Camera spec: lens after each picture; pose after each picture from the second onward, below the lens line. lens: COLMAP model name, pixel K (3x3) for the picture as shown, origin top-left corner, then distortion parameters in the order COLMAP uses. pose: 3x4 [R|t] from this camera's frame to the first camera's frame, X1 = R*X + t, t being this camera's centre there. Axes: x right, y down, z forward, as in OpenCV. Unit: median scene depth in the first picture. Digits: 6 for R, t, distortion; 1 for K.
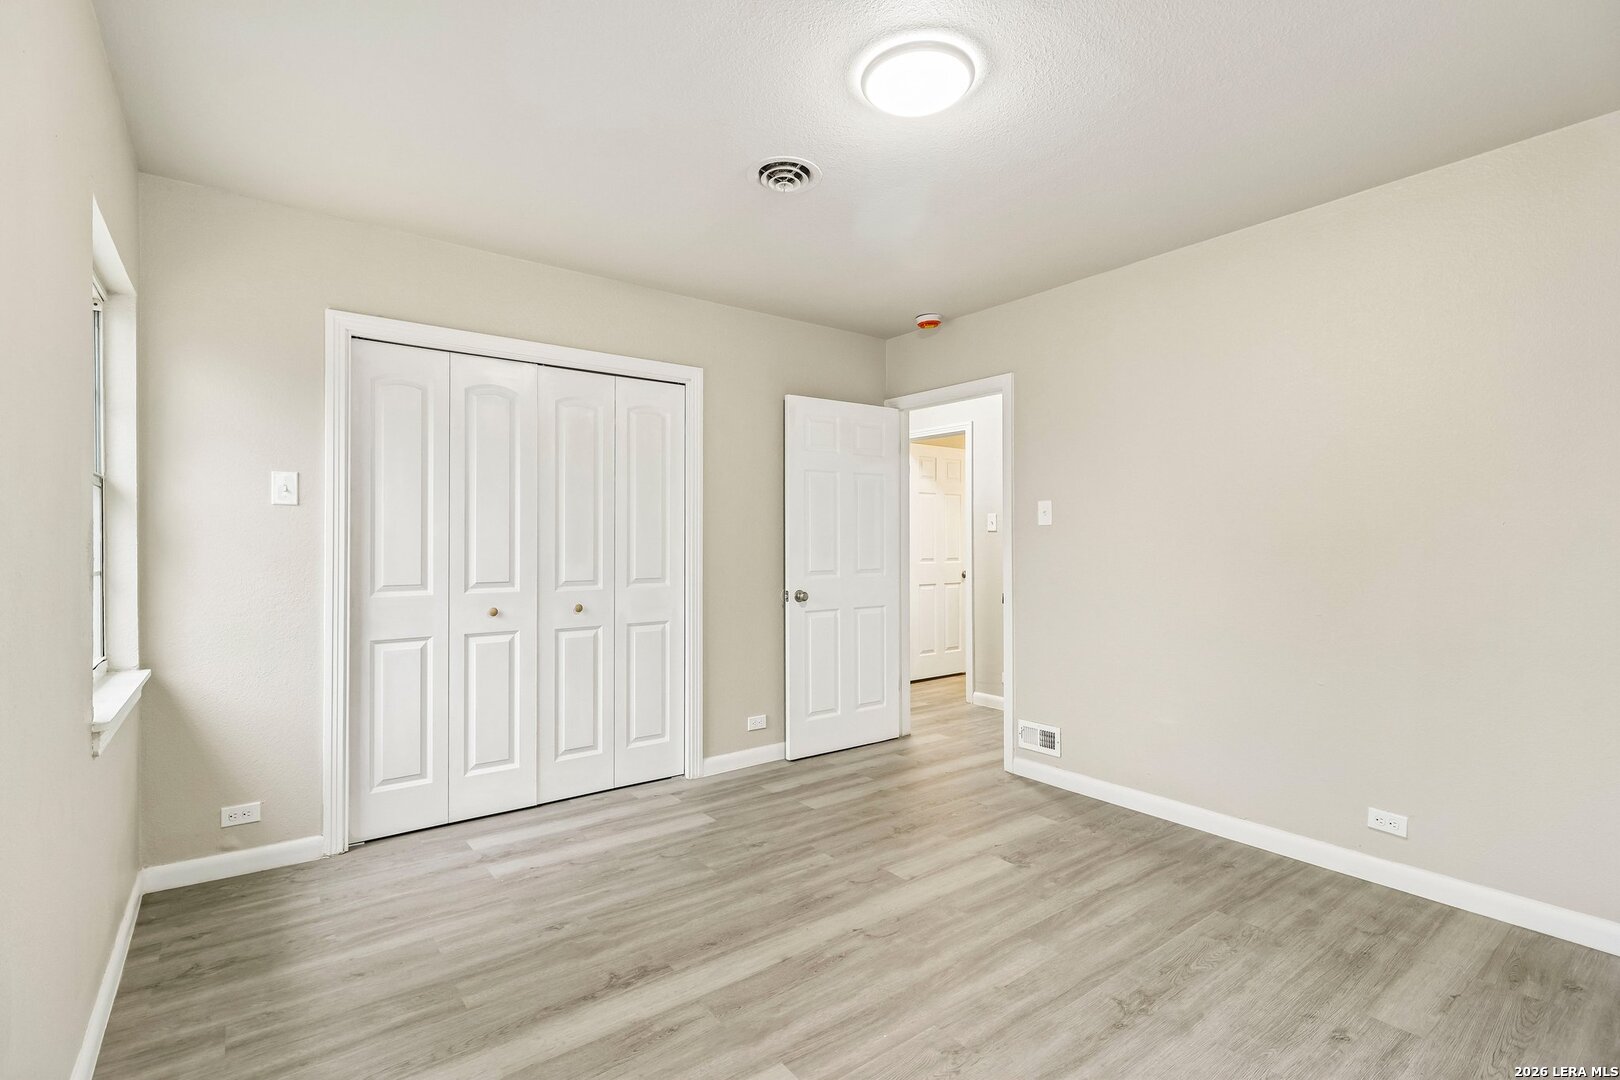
lens RADIAL K [[749.1, 0, 808.4], [0, 749.1, 535.5], [0, 0, 1]] dist [0.001510, -0.000280]
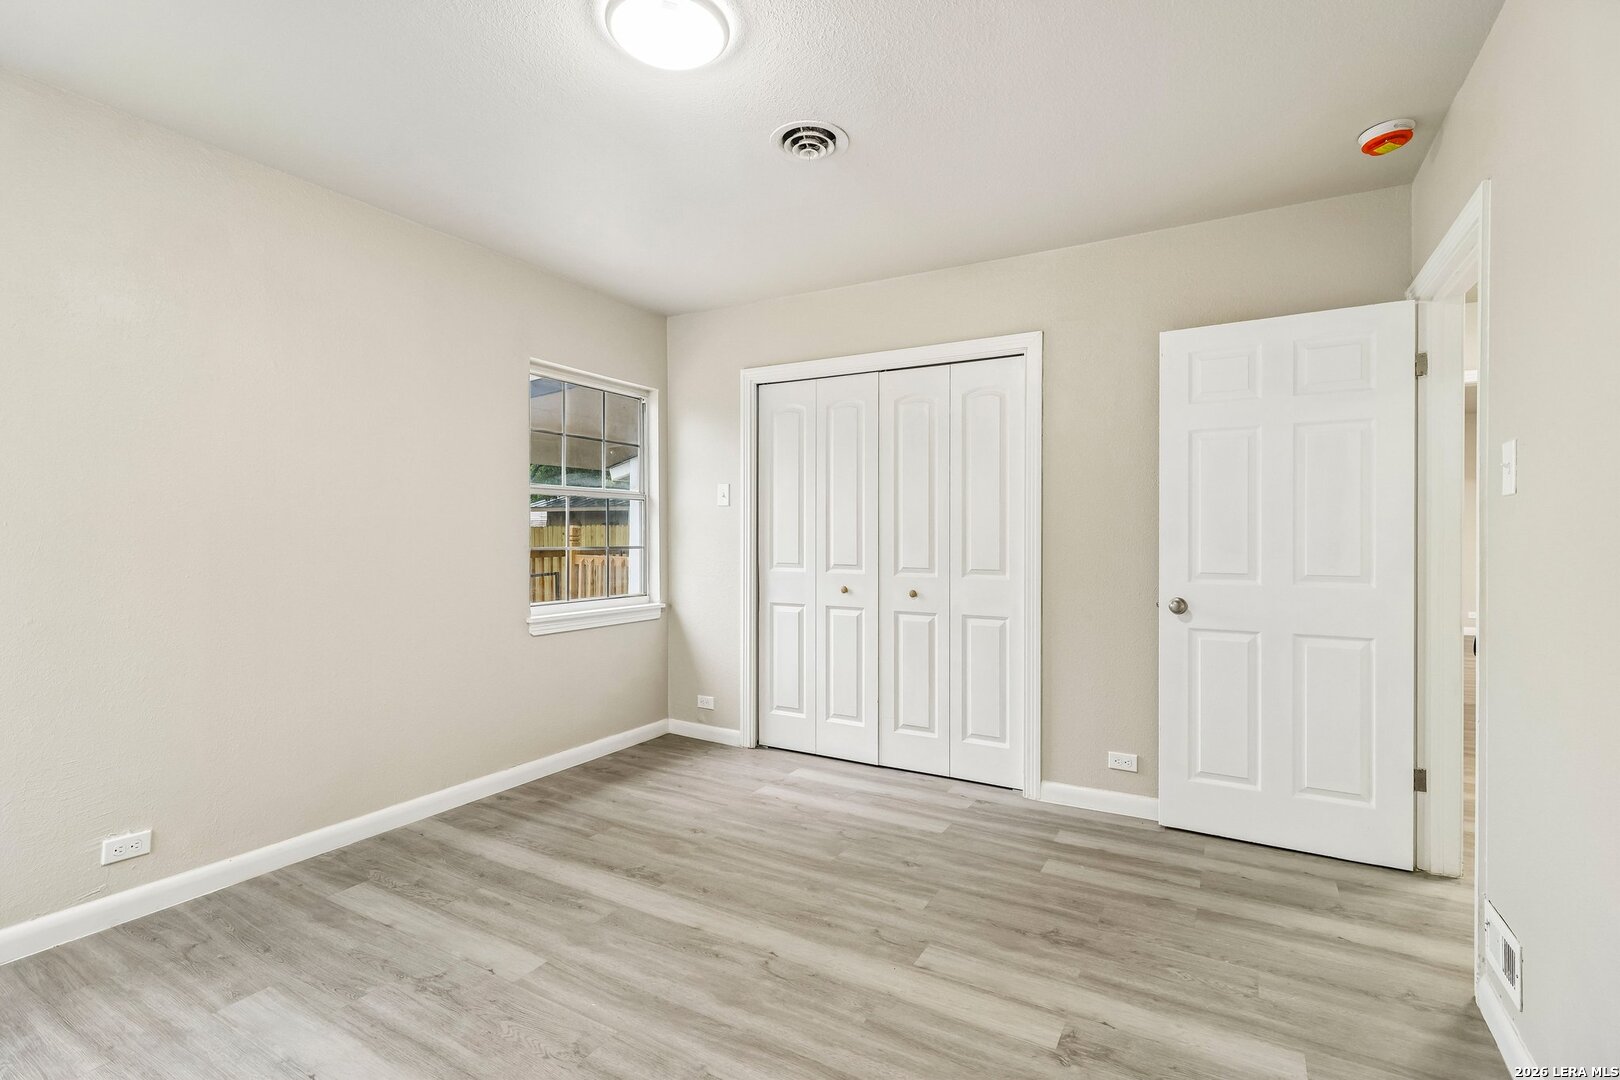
lens RADIAL K [[749.1, 0, 807.1], [0, 749.1, 536.4], [0, 0, 1]] dist [0.001510, -0.000280]
pose [[0.389670, 0.008298, -0.920917, 0.796369], [0.005219, 0.999923, 0.011218, 0.004730], [0.920940, -0.009177, 0.389597, 0.593332]]
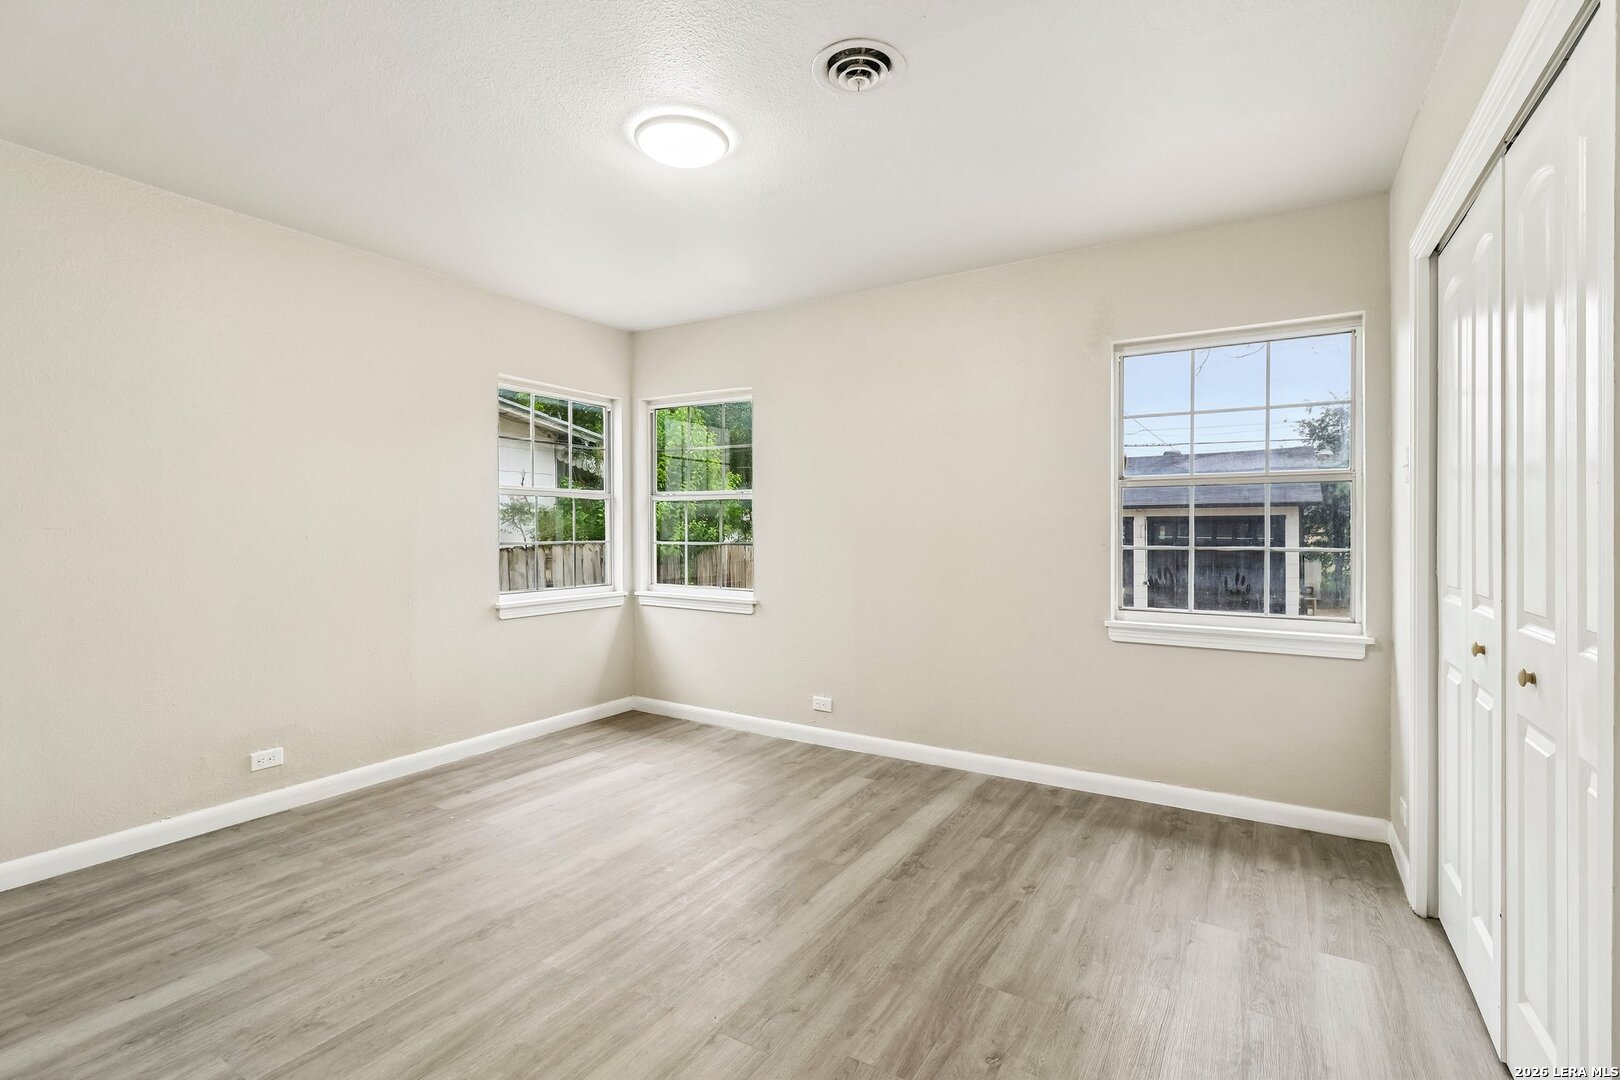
lens RADIAL K [[749.1, 0, 812.6], [0, 749.1, 533.3], [0, 0, 1]] dist [0.001510, -0.000280]
pose [[-0.928745, 0.001991, -0.370714, 0.298509], [0.003676, 0.999986, -0.003839, 0.019144], [0.370701, -0.004928, -0.928739, 1.637651]]
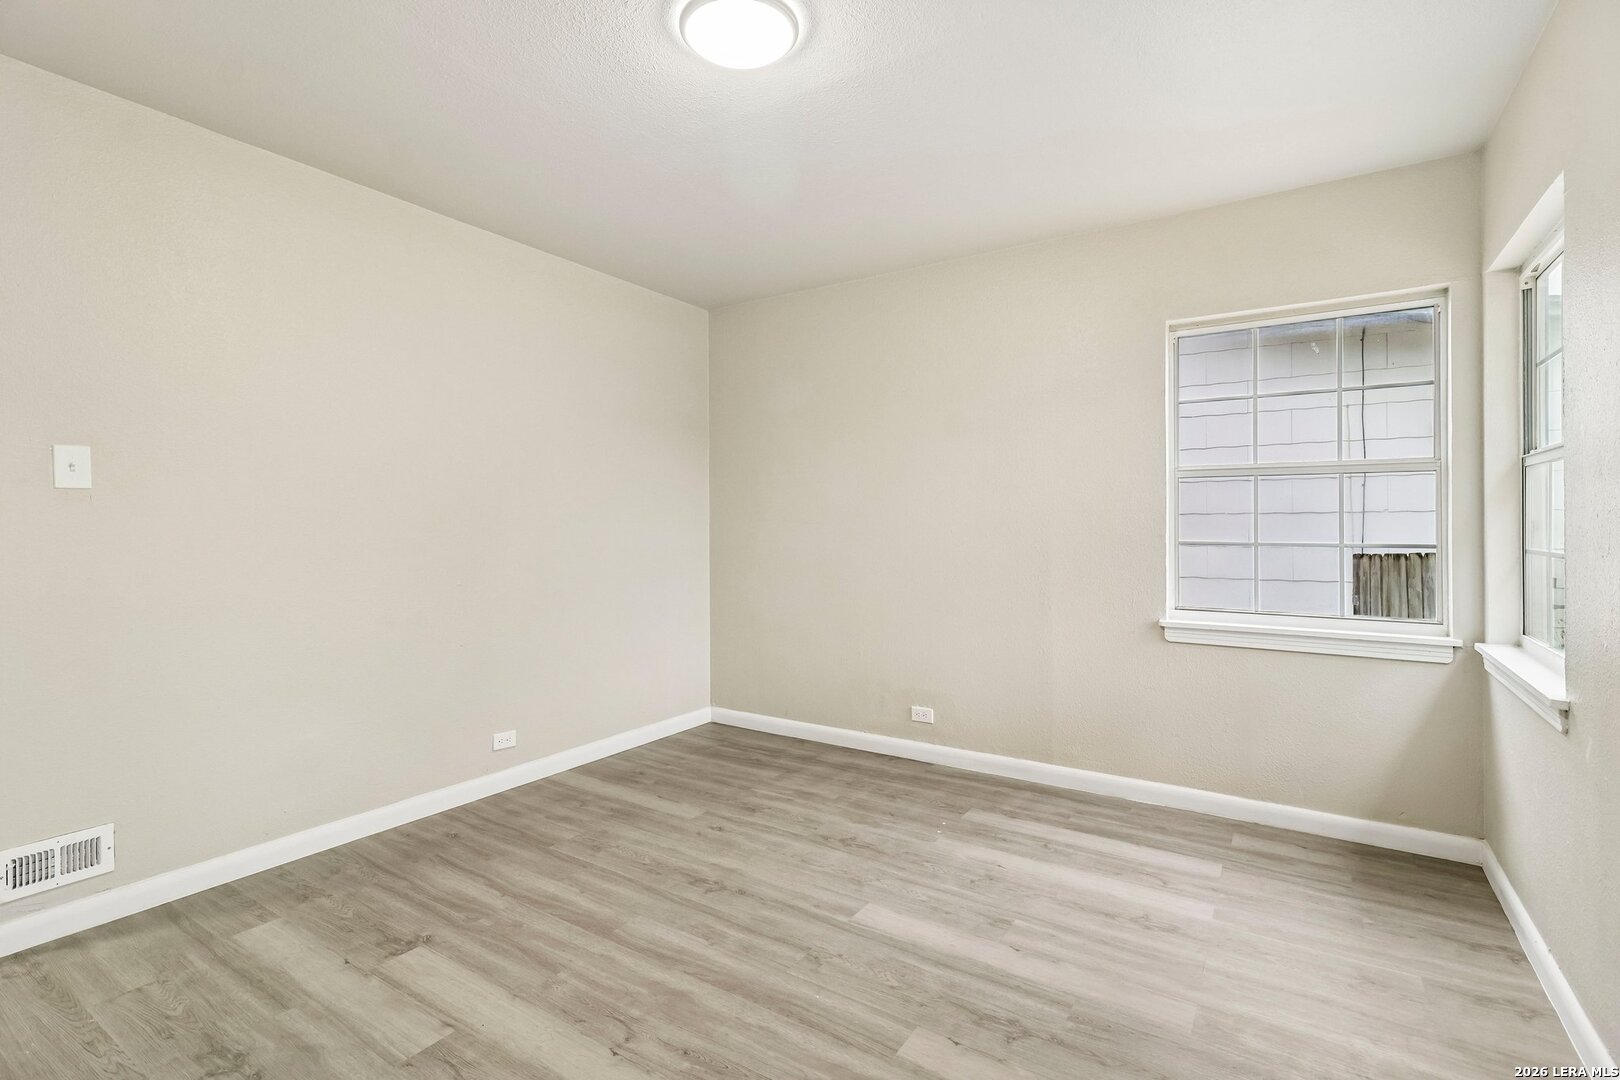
lens RADIAL K [[749.1, 0, 802.5], [0, 749.1, 535.0], [0, 0, 1]] dist [0.001510, -0.000280]
pose [[-0.335542, -0.010893, 0.941962, -0.579289], [-0.011223, 0.999908, 0.007565, 0.017945], [-0.941958, -0.008033, -0.335633, 0.930512]]
